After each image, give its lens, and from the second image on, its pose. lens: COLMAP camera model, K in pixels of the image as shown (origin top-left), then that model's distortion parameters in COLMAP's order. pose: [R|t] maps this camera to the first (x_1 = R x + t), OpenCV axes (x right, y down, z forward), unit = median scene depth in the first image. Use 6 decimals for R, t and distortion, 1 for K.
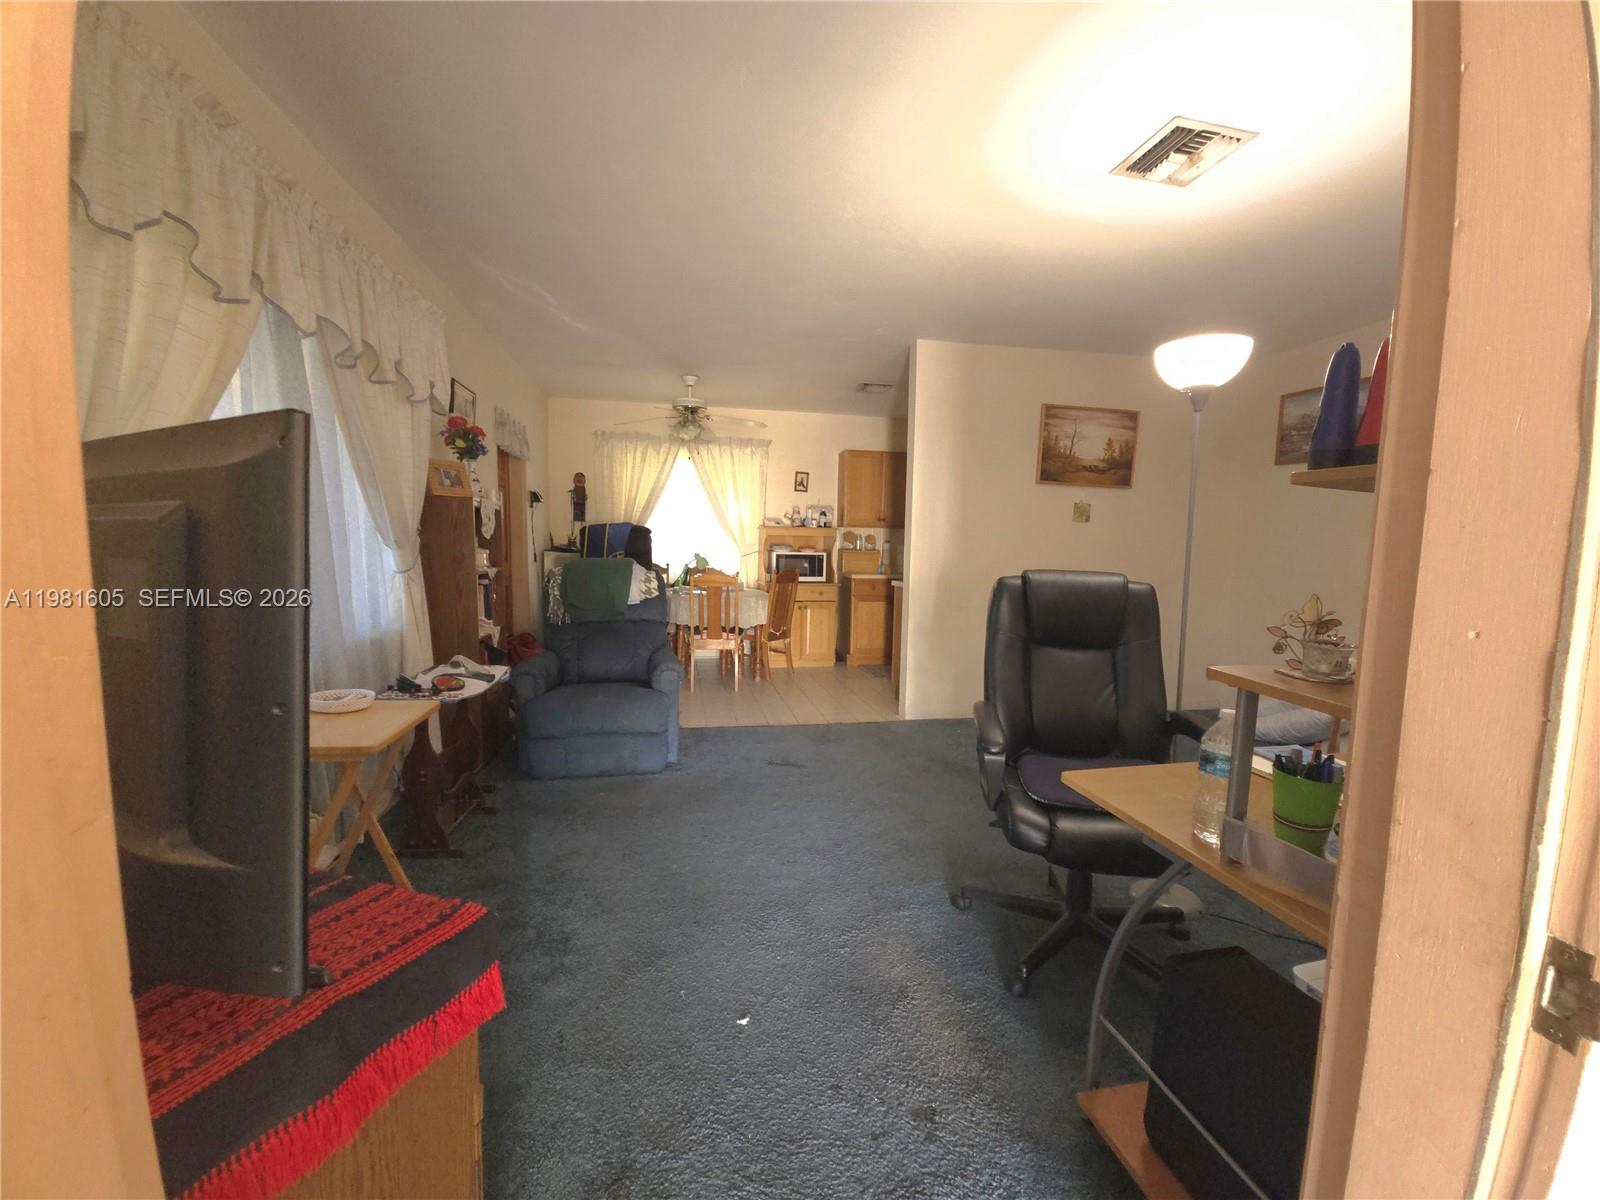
lens RADIAL K [[642.9, 0, 800.0], [0, 642.9, 600.0], [0, 0, 1]] dist [0.000766, 0.000441]
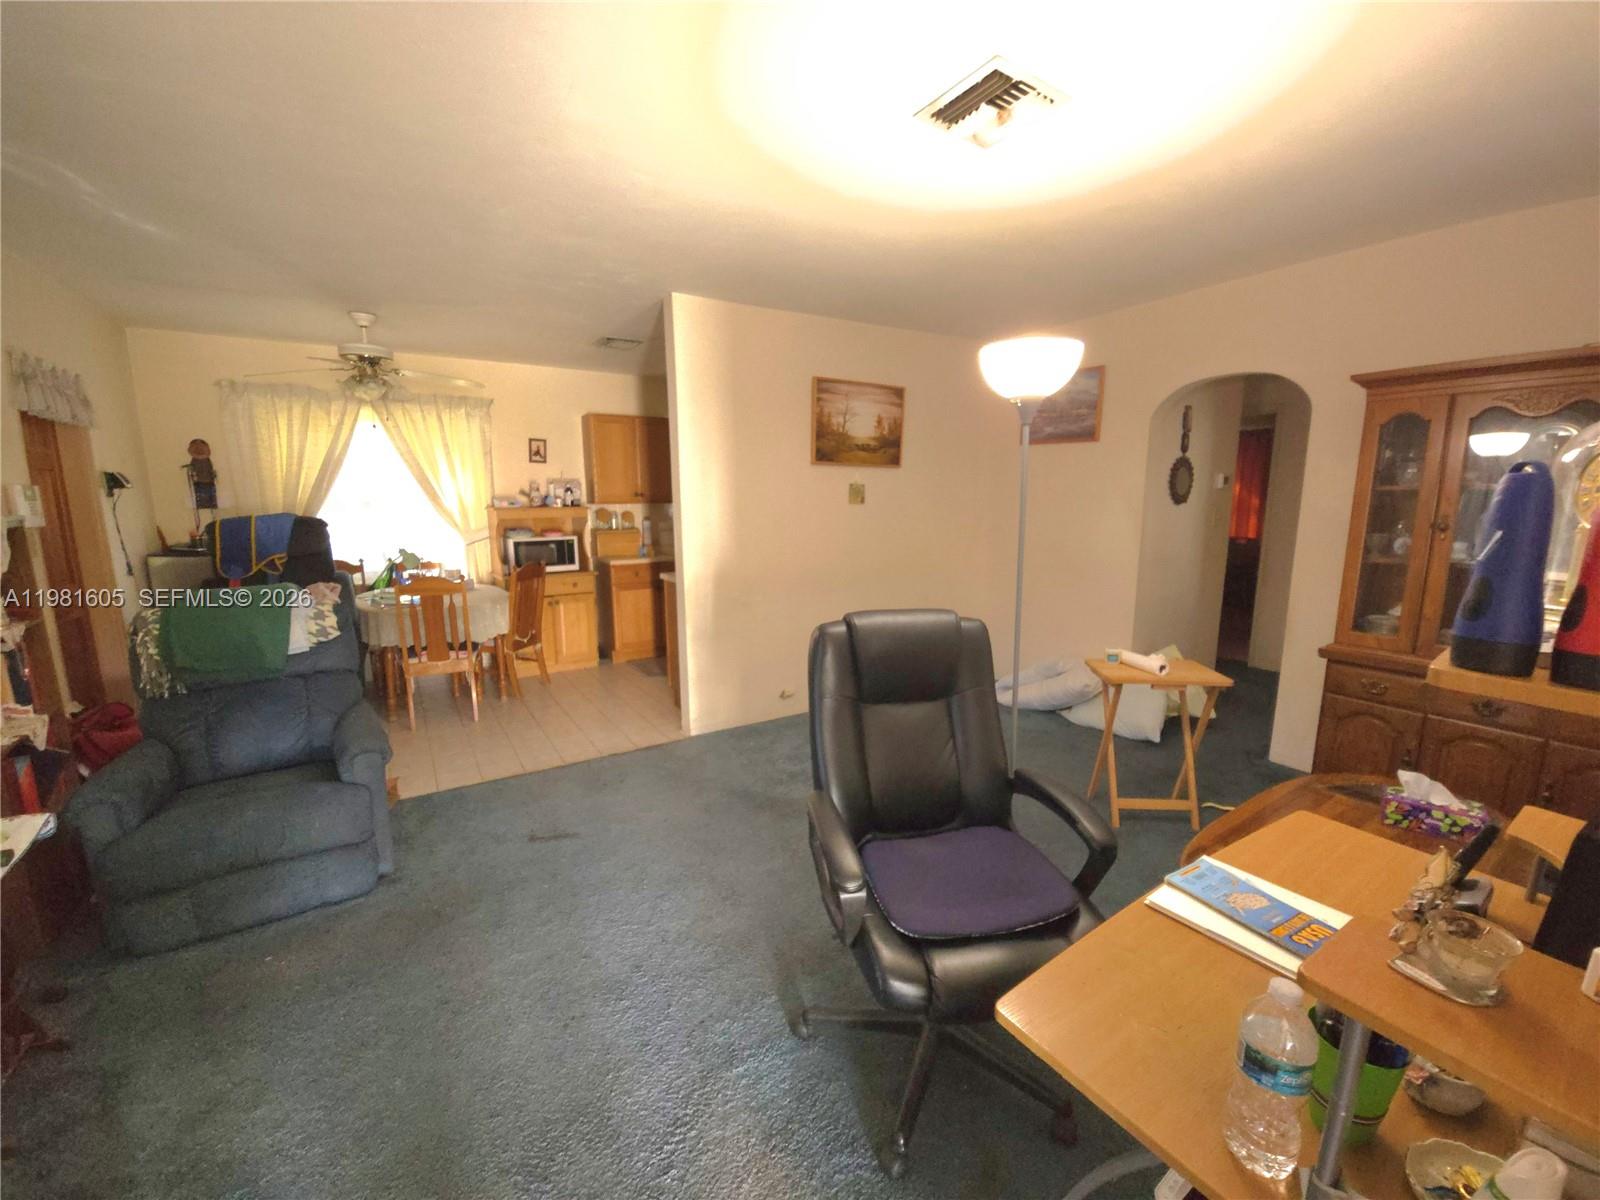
lens RADIAL K [[642.9, 0, 800.0], [0, 642.9, 600.0], [0, 0, 1]] dist [0.000766, 0.000441]
pose [[0.928105, -0.088508, 0.361645, -0.000398], [0.059506, 0.994110, 0.090582, -0.058176], [-0.367532, -0.062549, 0.927905, 0.109754]]
